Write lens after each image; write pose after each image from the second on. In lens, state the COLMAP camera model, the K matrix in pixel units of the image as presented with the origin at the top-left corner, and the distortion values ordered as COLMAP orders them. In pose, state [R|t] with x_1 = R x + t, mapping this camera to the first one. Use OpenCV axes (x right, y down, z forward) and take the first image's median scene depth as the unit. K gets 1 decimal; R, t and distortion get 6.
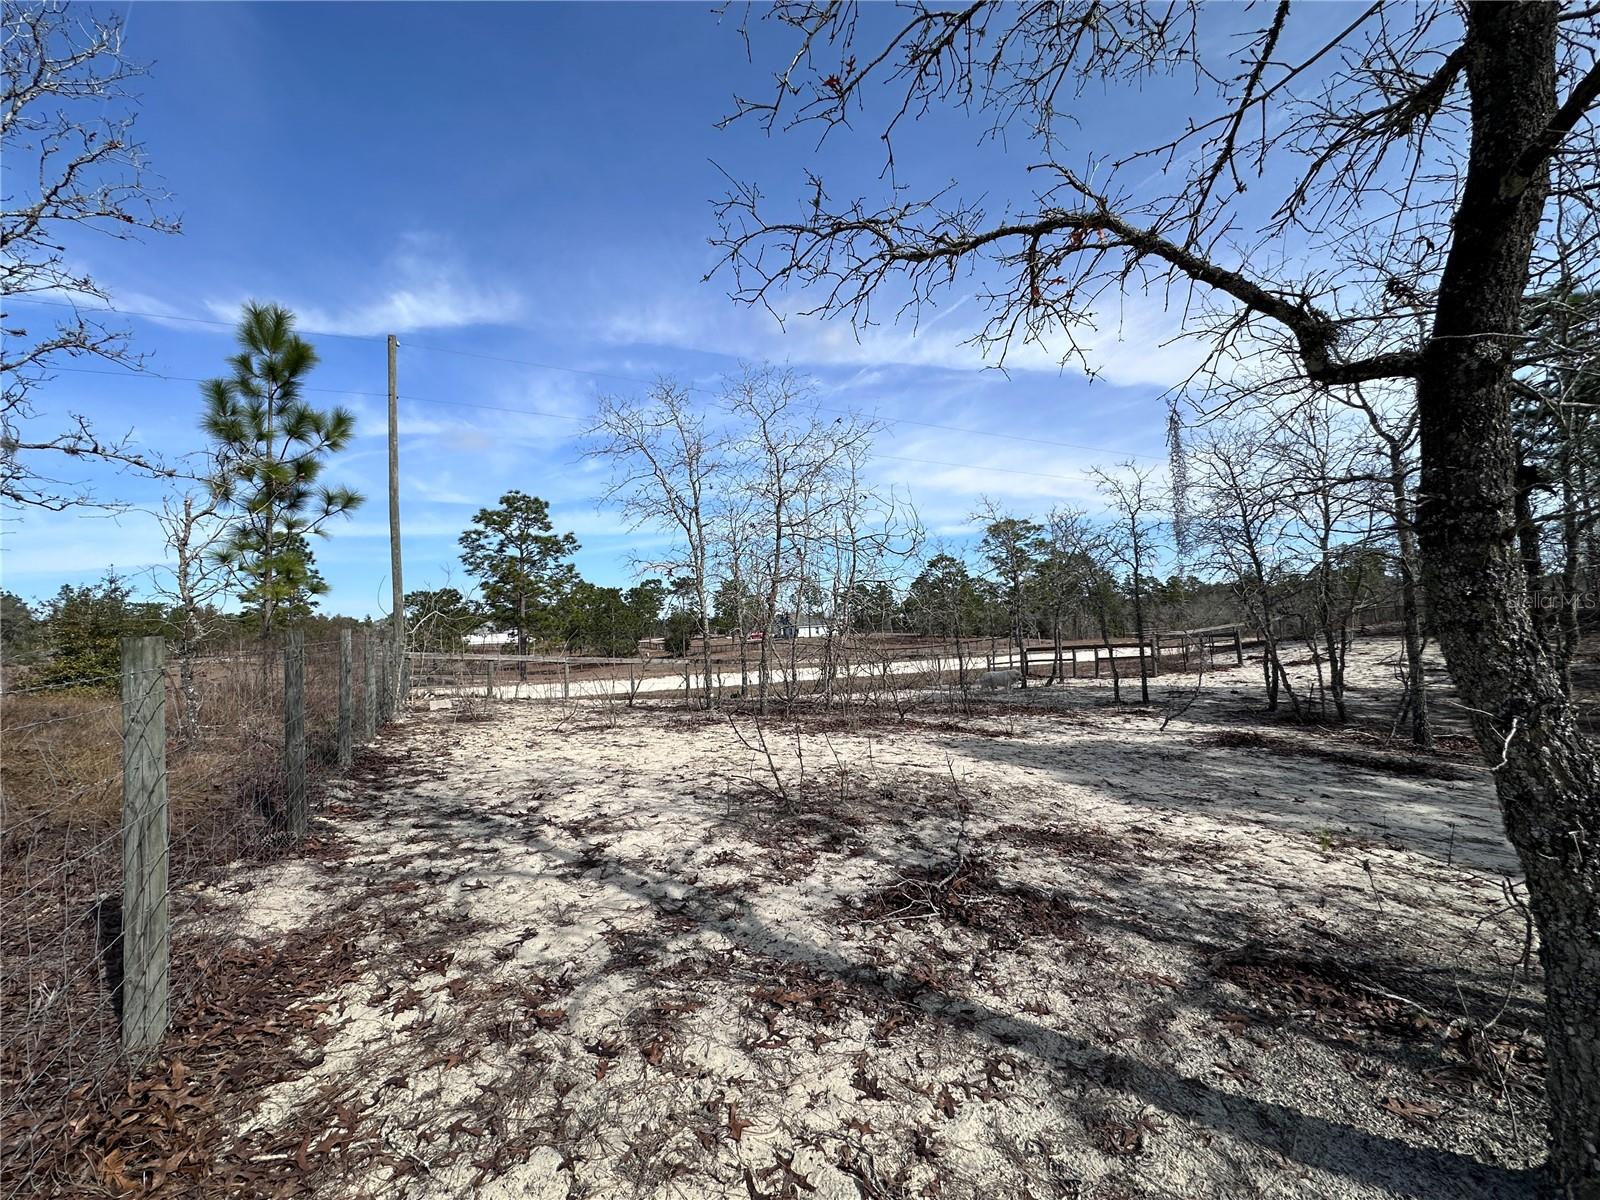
lens RADIAL K [[647.3, 0, 800.0], [0, 647.3, 600.0], [0, 0, 1]] dist [0.000913, 0.000044]
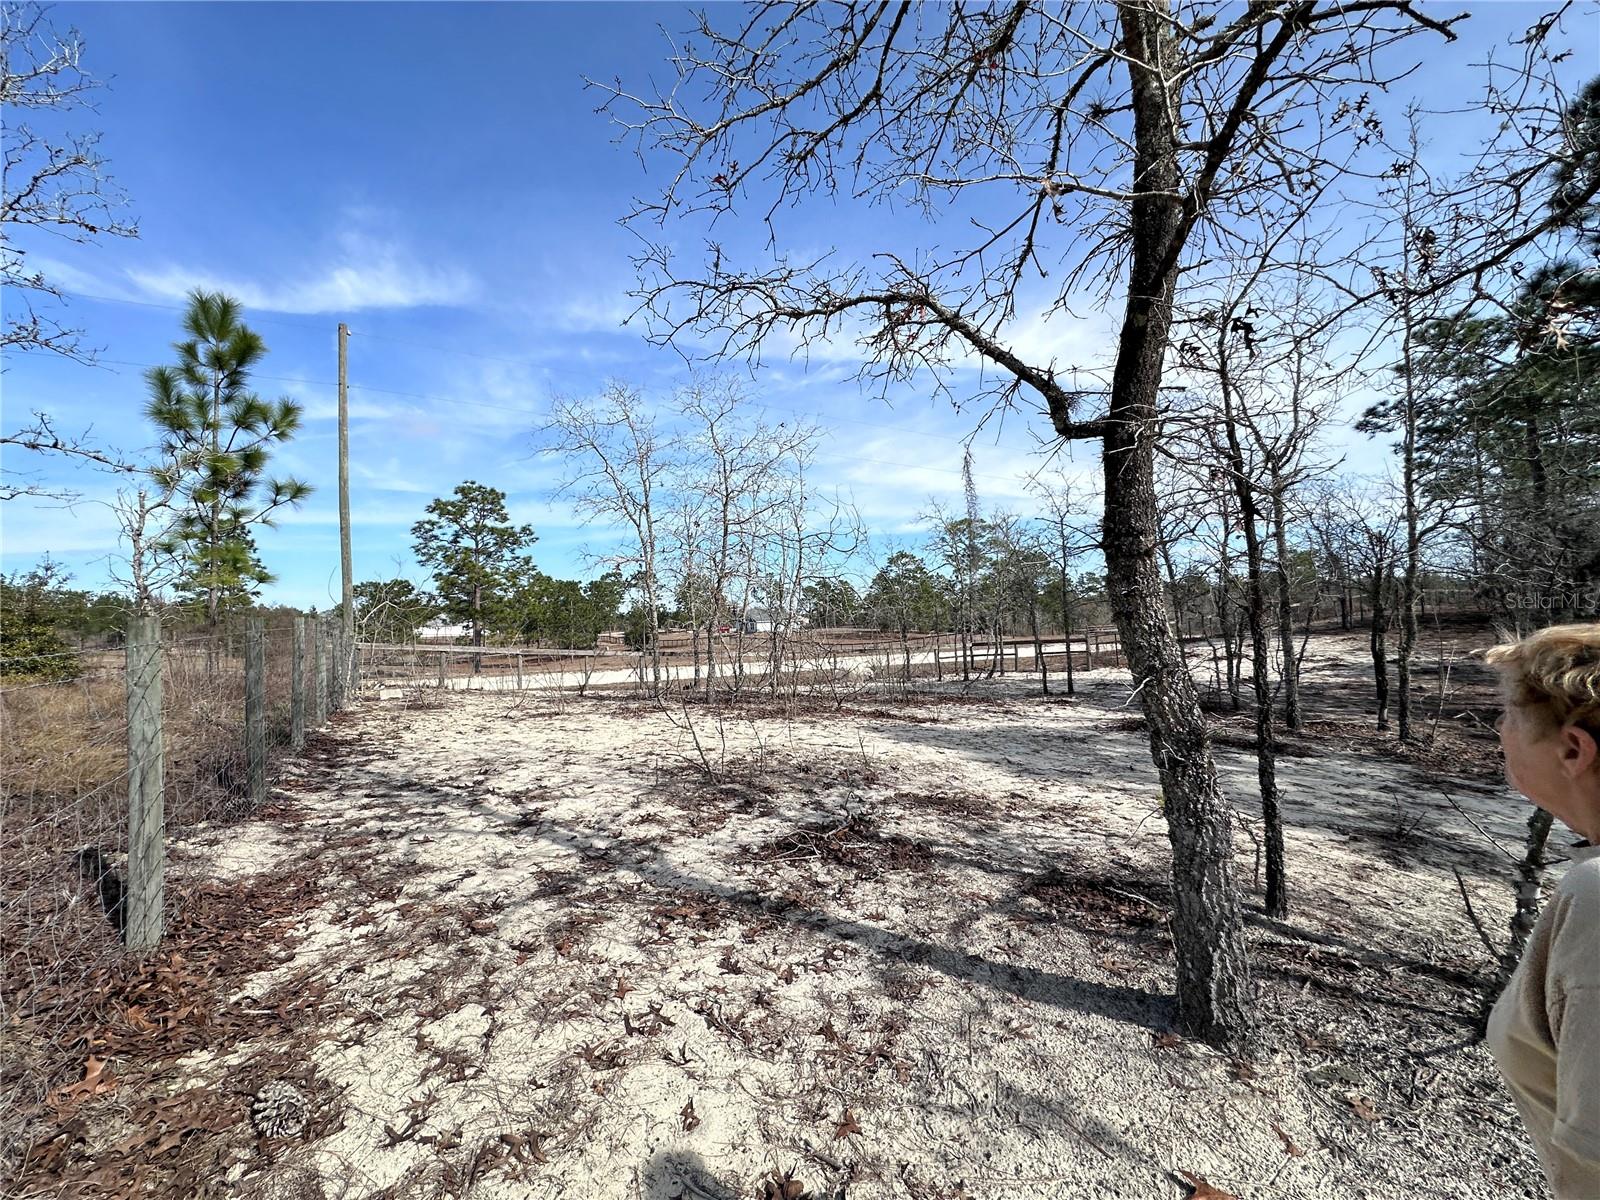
lens RADIAL K [[647.3, 0, 800.0], [0, 647.3, 600.0], [0, 0, 1]] dist [0.000913, 0.000044]
pose [[0.998365, 0.009836, 0.056308, 0.077823], [-0.010255, 0.999922, 0.007167, 0.001276], [-0.056233, -0.007732, 0.998388, -0.143683]]
